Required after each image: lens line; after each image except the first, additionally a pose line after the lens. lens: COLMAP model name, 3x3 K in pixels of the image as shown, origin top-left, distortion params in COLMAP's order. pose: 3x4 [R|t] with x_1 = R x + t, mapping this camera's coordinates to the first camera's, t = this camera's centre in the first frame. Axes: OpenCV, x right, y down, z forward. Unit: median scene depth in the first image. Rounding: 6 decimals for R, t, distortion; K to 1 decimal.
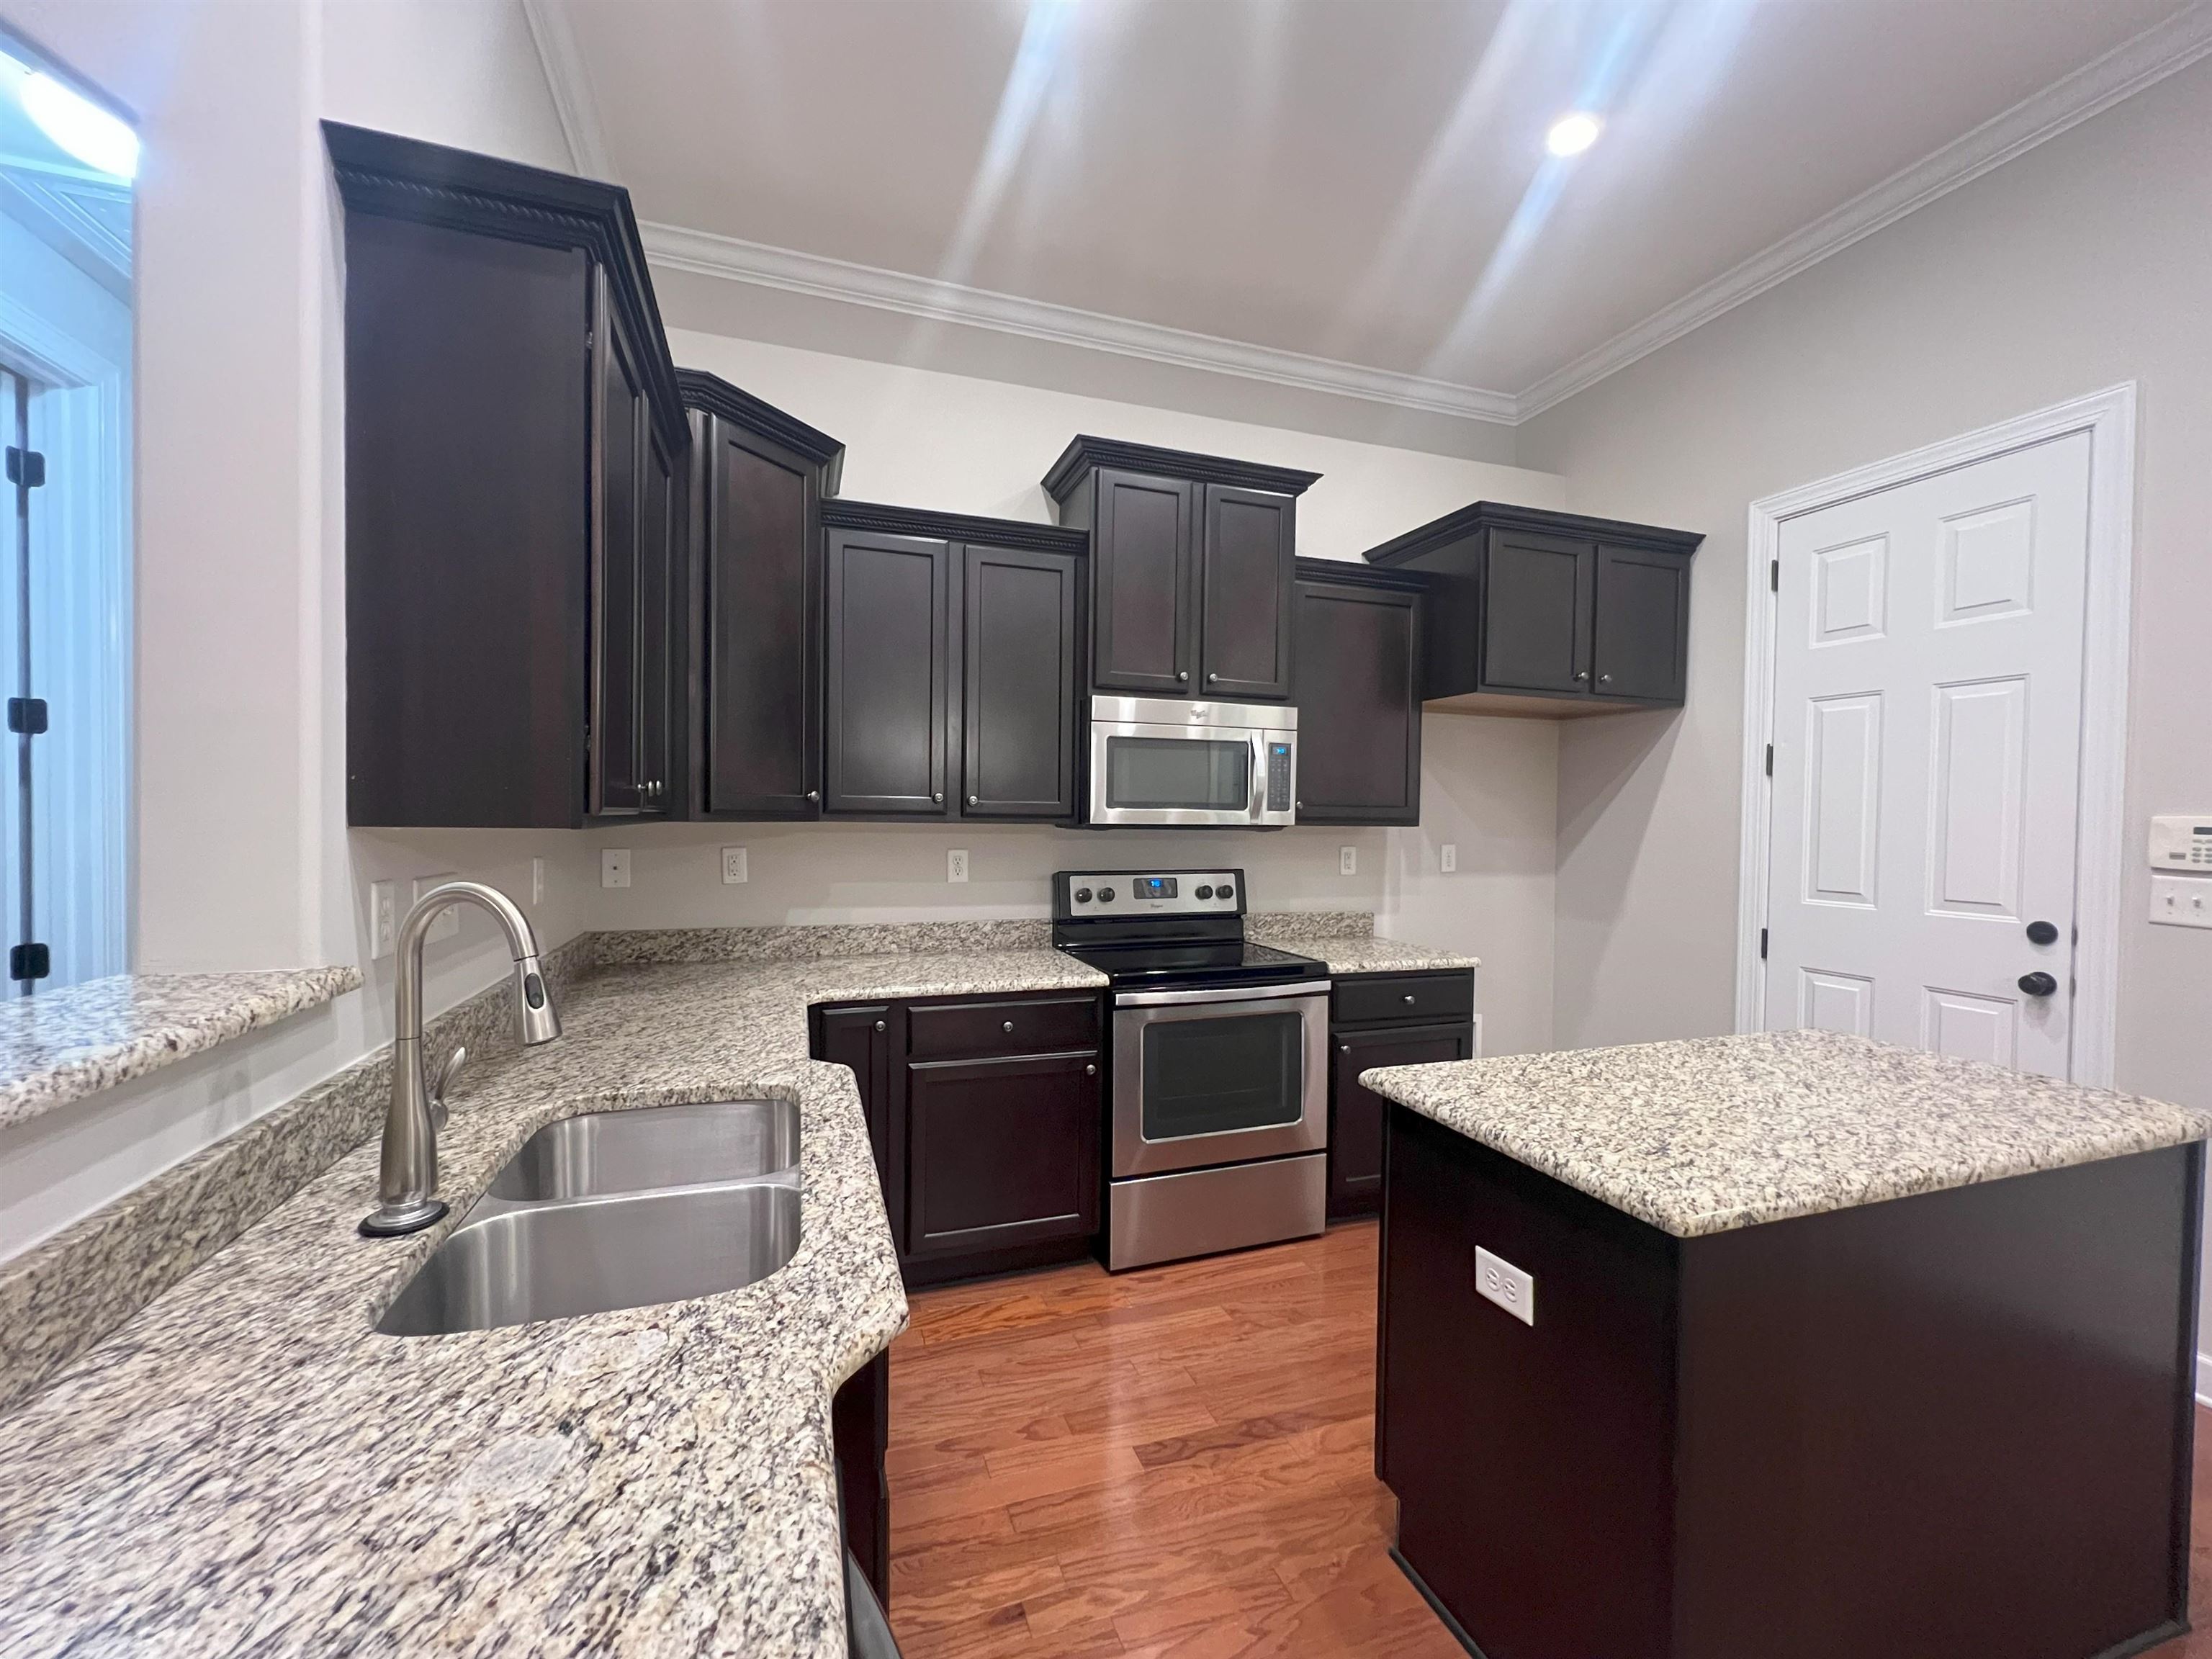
lens RADIAL K [[889.5, 0, 1107.2], [0, 889.5, 829.4], [0, 0, 1]] dist [0.001570, -0.000371]
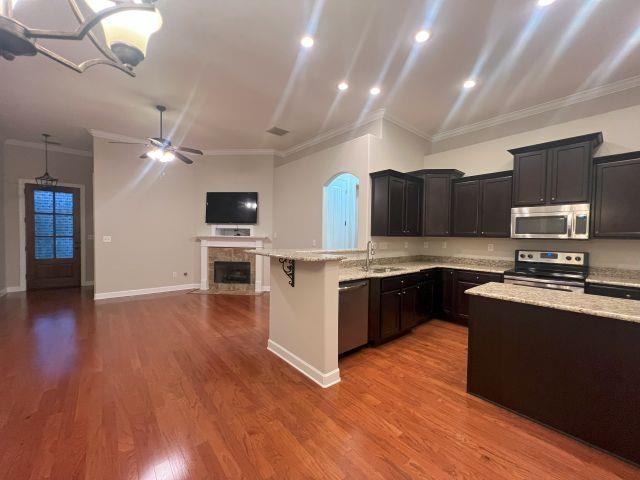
lens RADIAL K [[257.4, 0, 318.0], [0, 257.4, 241.1], [0, 0, 1]] dist [0.001570, -0.000371]
pose [[0.366596, 0.012660, -0.930294, 0.811618], [-0.021707, 0.999752, 0.005052, 0.023649], [0.930127, 0.018342, 0.366780, -0.332320]]
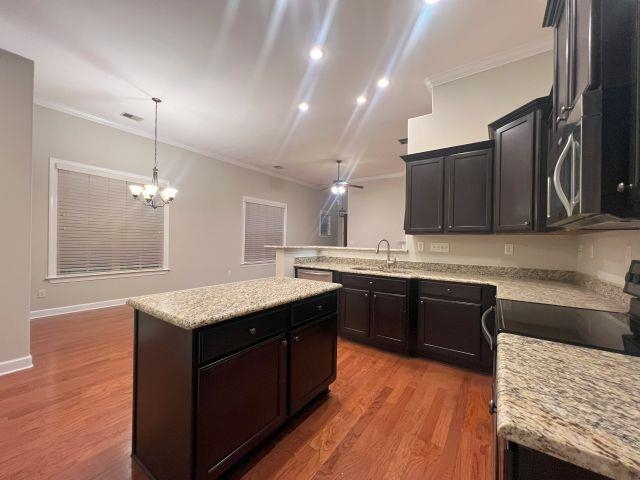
lens RADIAL K [[257.4, 0, 318.0], [0, 257.4, 239.1], [0, 0, 1]] dist [0.001570, -0.000371]
pose [[-0.812916, -0.013232, -0.582231, 0.672517], [-0.021247, 0.999750, 0.006945, 0.015087], [0.581994, 0.018016, -0.812994, 1.181547]]
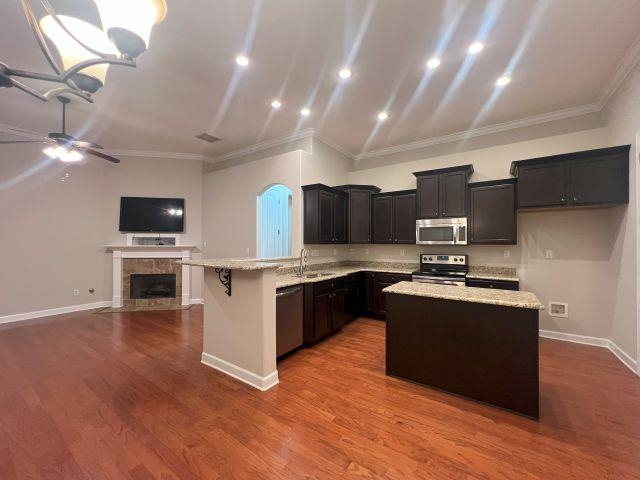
lens RADIAL K [[257.4, 0, 318.0], [0, 257.4, 241.3], [0, 0, 1]] dist [0.001570, -0.000371]
pose [[0.598076, -0.017456, -0.801249, 0.863249], [-0.005282, 0.999655, -0.025721, 0.018199], [0.801422, 0.019615, 0.597778, -0.379476]]
